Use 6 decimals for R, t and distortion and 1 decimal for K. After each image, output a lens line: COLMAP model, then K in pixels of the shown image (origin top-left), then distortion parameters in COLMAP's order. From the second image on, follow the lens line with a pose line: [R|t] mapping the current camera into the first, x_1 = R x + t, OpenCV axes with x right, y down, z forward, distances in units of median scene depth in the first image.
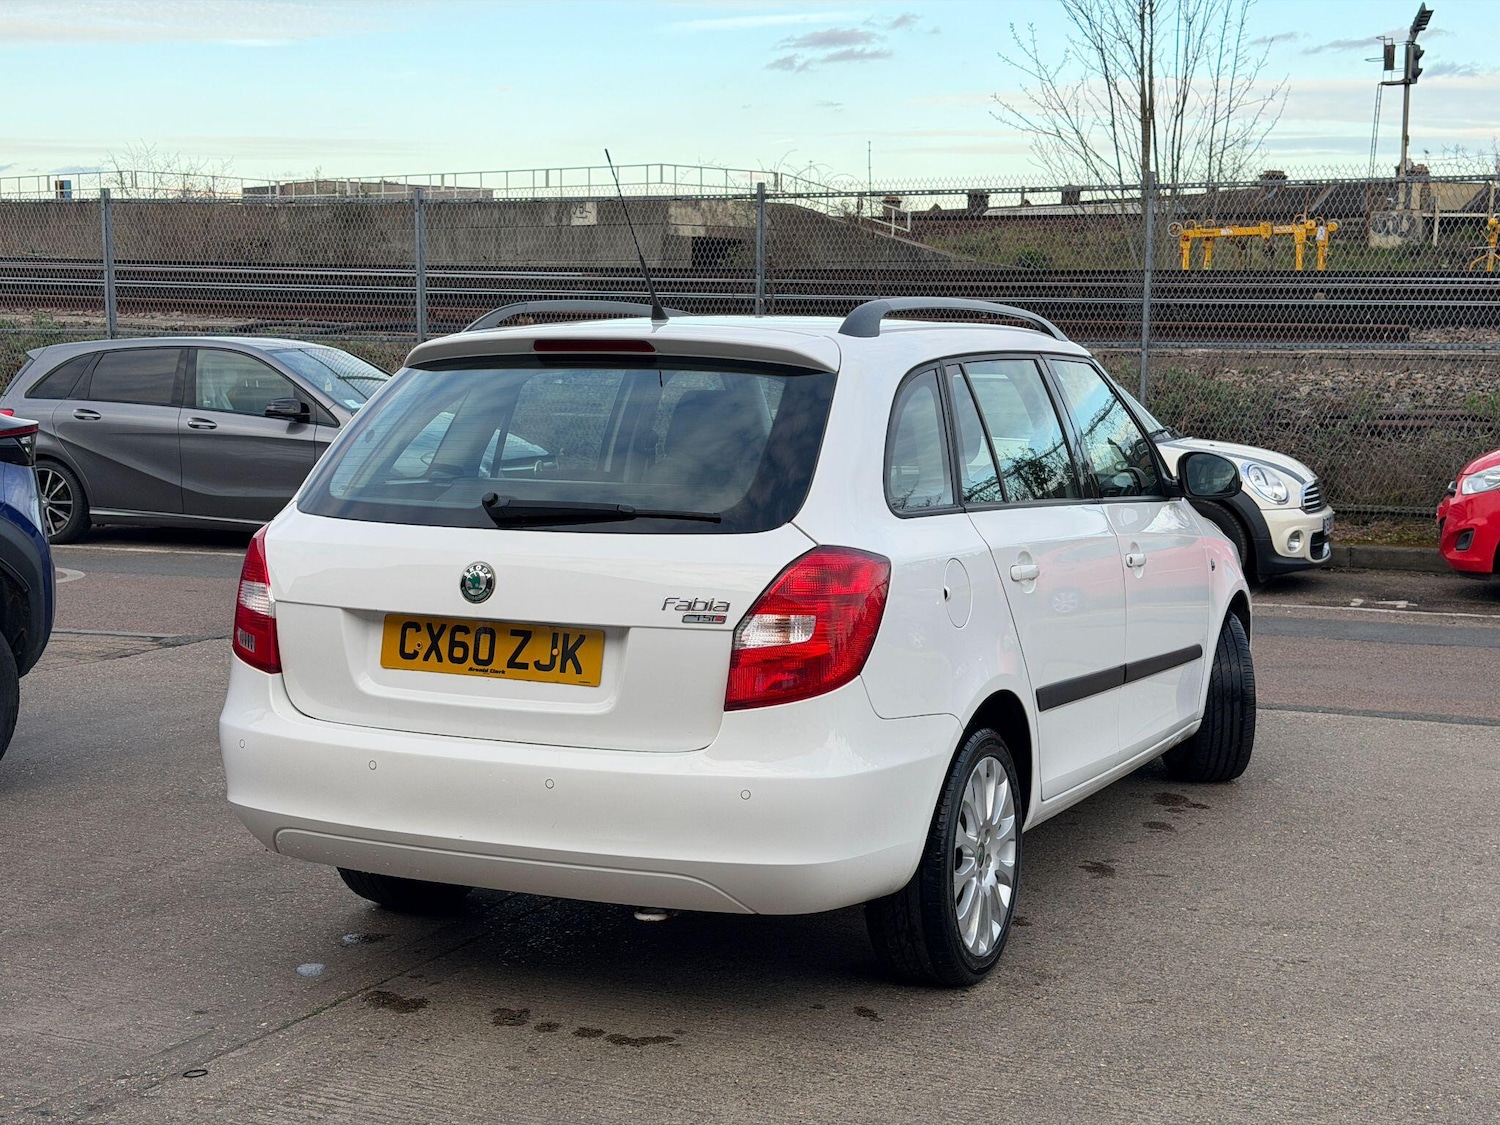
lens RADIAL K [[2068.2, 0, 740.4], [0, 2068.2, 565.9], [0, 0, 1]] dist [0.165820, -0.281618]
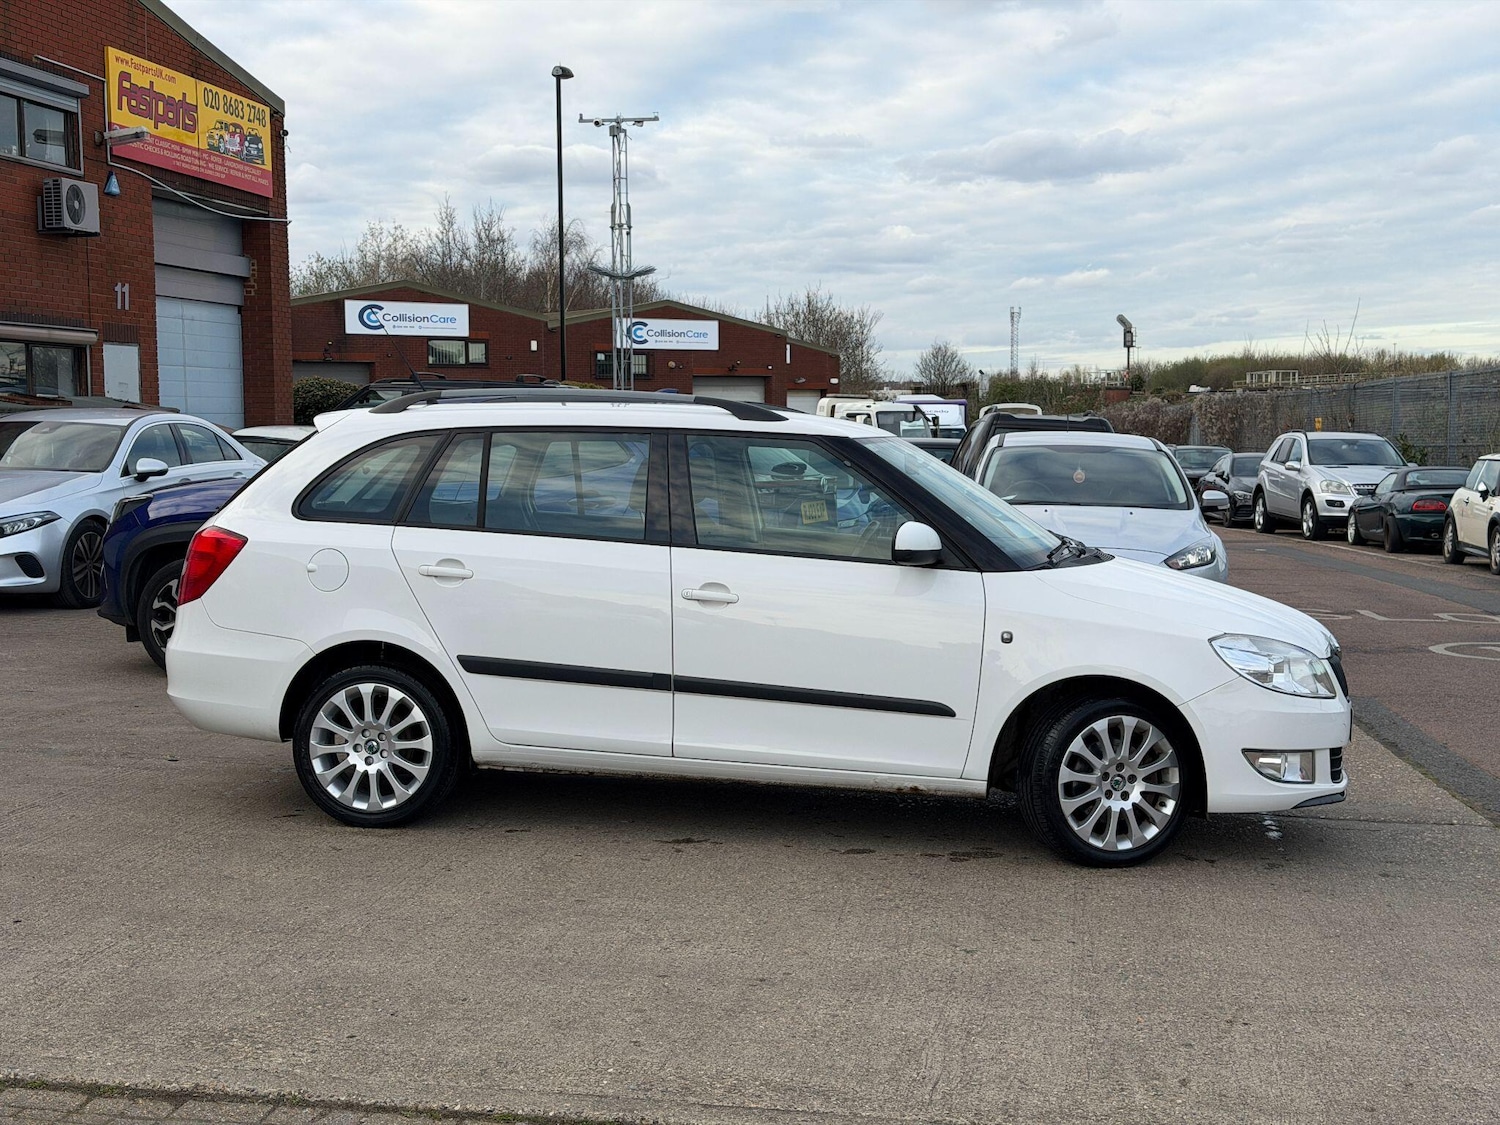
lens RADIAL K [[2068.2, 0, 740.4], [0, 2068.2, 565.9], [0, 0, 1]] dist [0.165820, -0.281618]
pose [[0.269486, 0.061220, -0.961056, 1.807590], [-0.115994, 0.992775, 0.030716, -0.079855], [0.955993, 0.103199, 0.274640, 0.890269]]
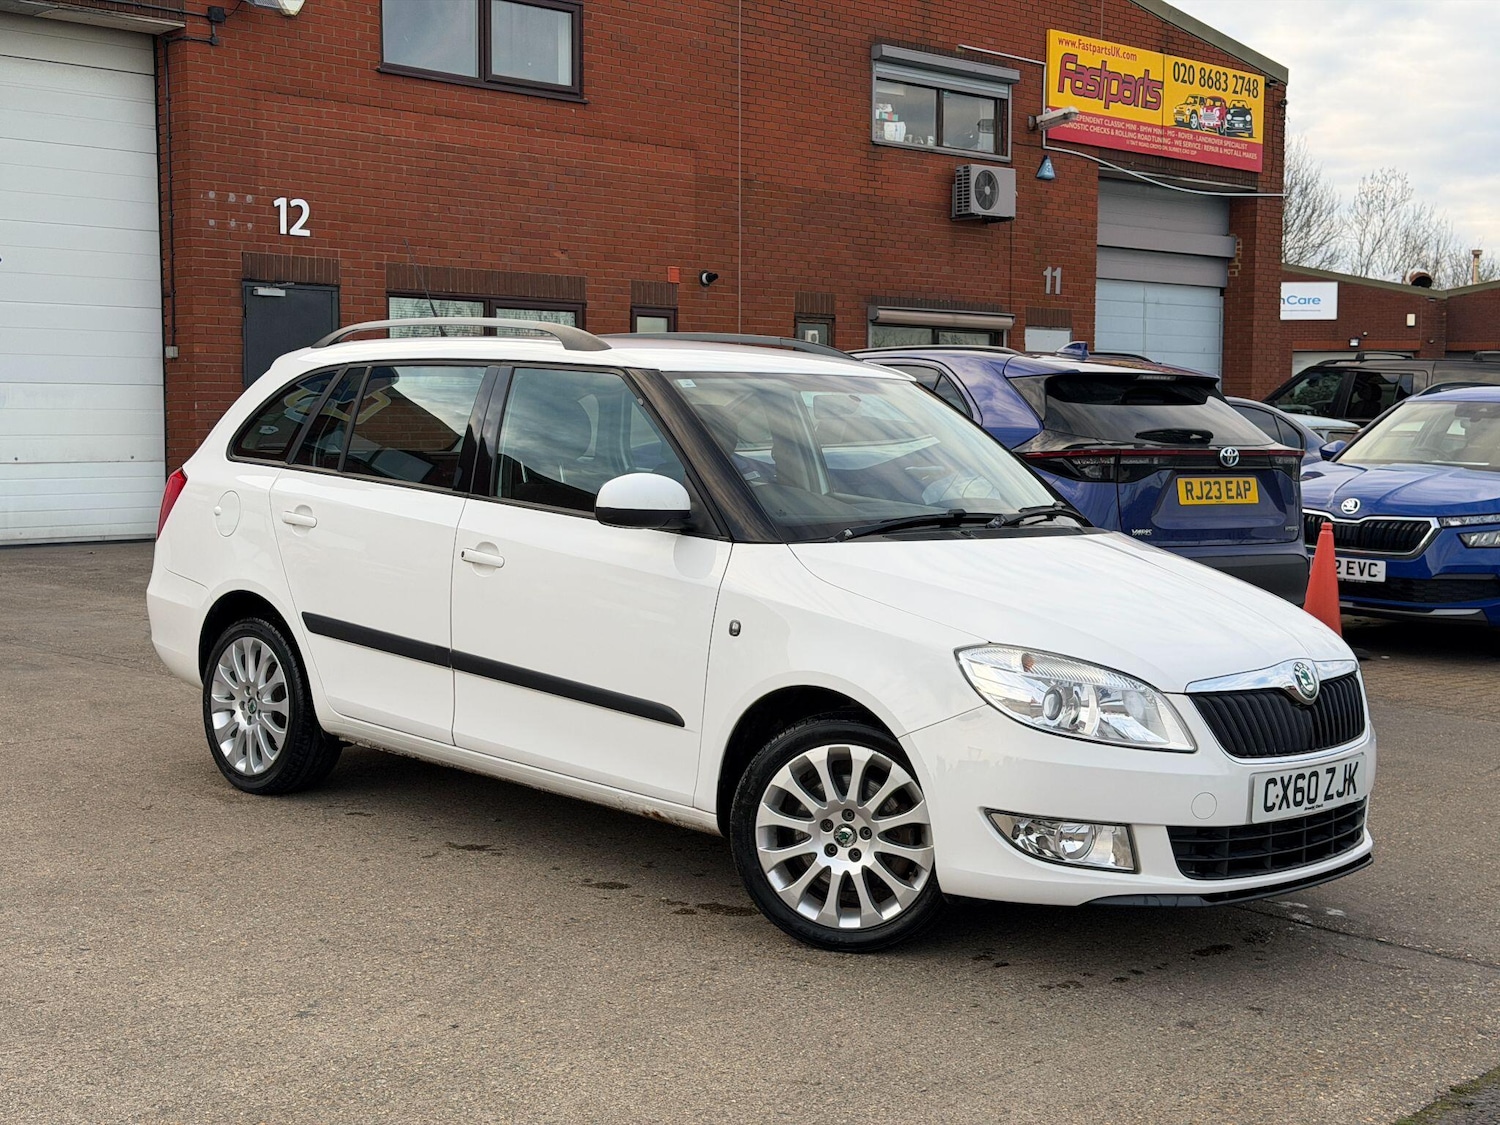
lens RADIAL K [[2070.8, 0, 750.0], [0, 2070.8, 562.5], [0, 0, 1]] dist [0.172807, -0.272092]
pose [[-0.323633, 0.057290, -0.944447, 1.476429], [-0.127093, 0.986488, 0.103391, -0.164030], [0.937608, 0.153493, -0.311979, 1.902845]]
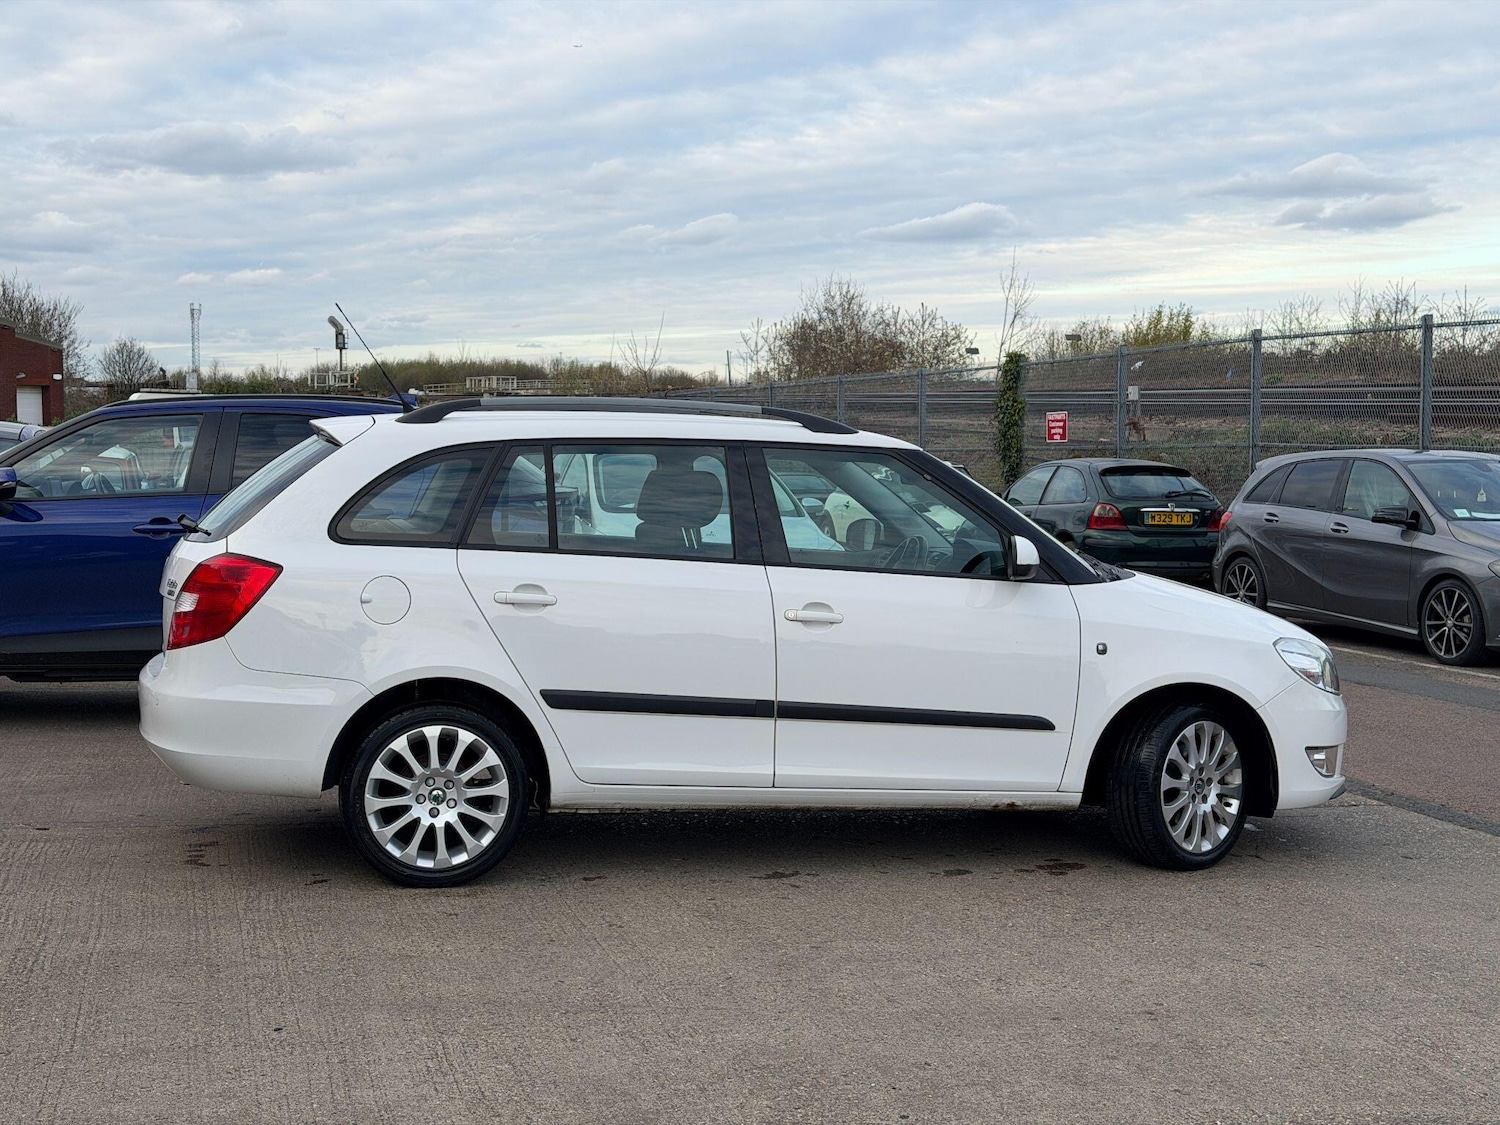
lens RADIAL K [[2070.8, 0, 750.0], [0, 2070.8, 562.5], [0, 0, 1]] dist [0.172807, -0.272092]
pose [[0.618591, 0.049397, -0.784159, 1.429745], [-0.097920, 0.995088, -0.014560, -0.016955], [0.779587, 0.085791, 0.620390, 0.314298]]
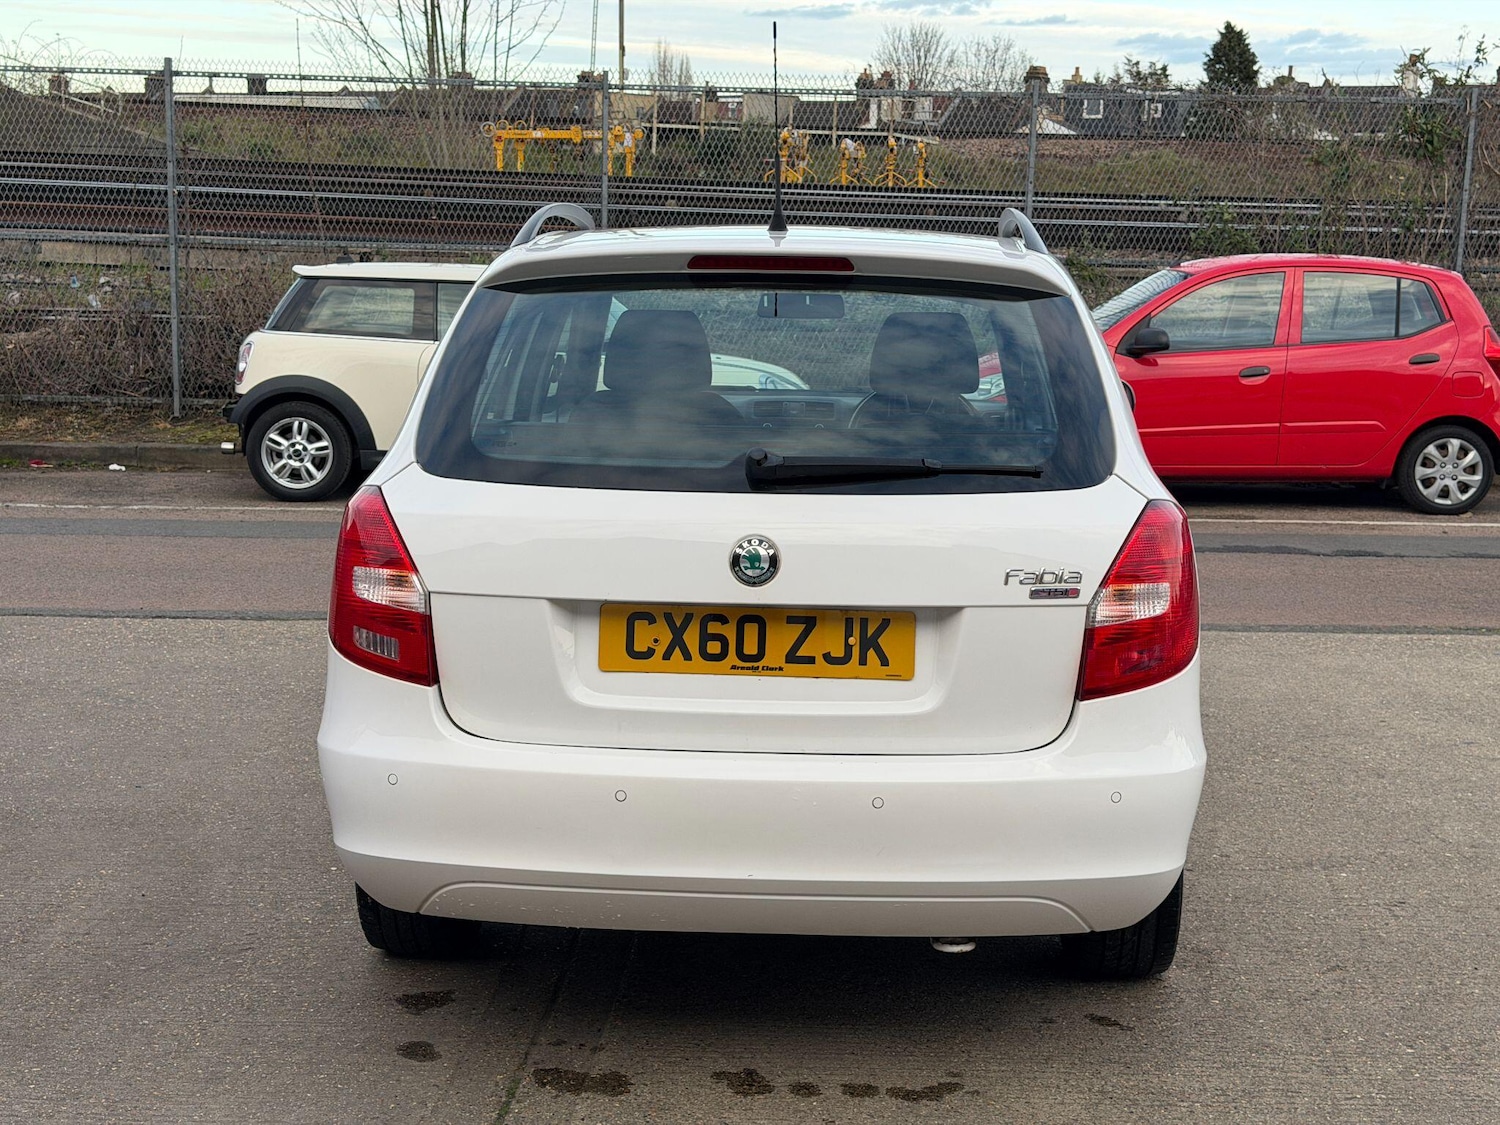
lens RADIAL K [[2070.8, 0, 750.0], [0, 2070.8, 562.5], [0, 0, 1]] dist [0.172807, -0.272092]
pose [[0.921874, -0.047394, 0.384580, -0.425493], [0.029618, 0.998207, 0.052017, -0.032282], [-0.386356, -0.036562, 0.921625, 0.249958]]
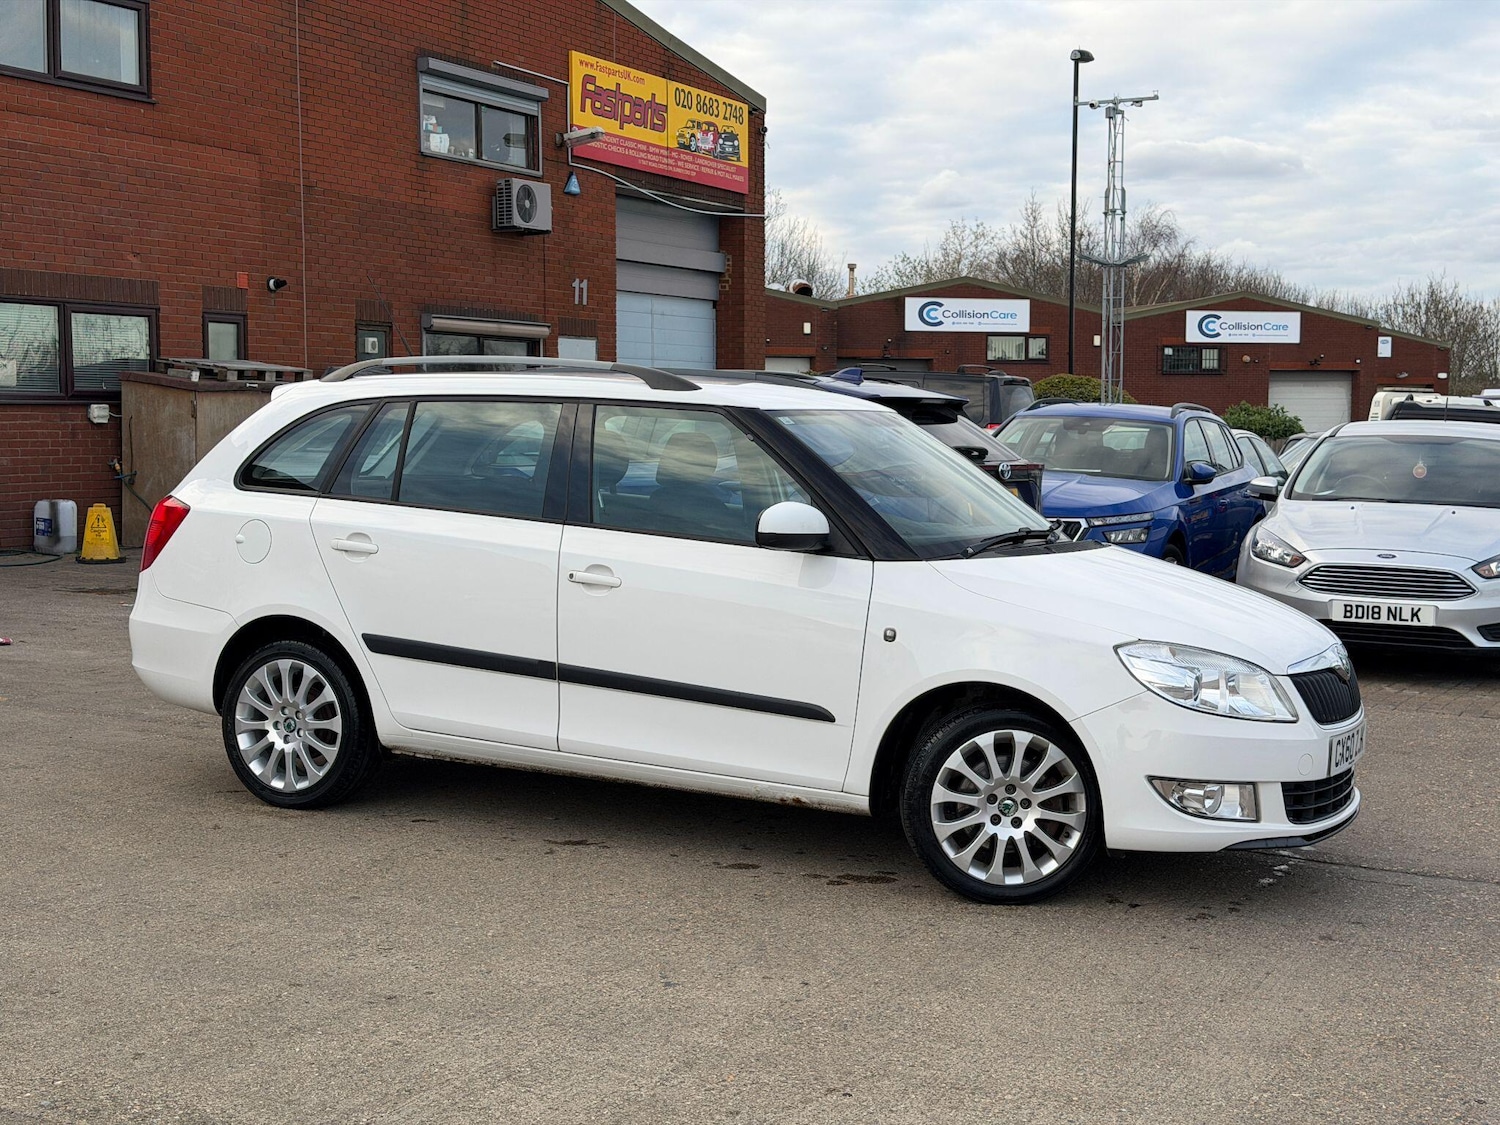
lens RADIAL K [[2070.8, 0, 750.0], [0, 2070.8, 562.5], [0, 0, 1]] dist [0.172807, -0.272092]
pose [[-0.023009, 0.063269, -0.997731, 1.737947], [-0.129427, 0.989408, 0.065726, -0.128654], [0.991322, 0.130646, -0.014577, 1.445631]]
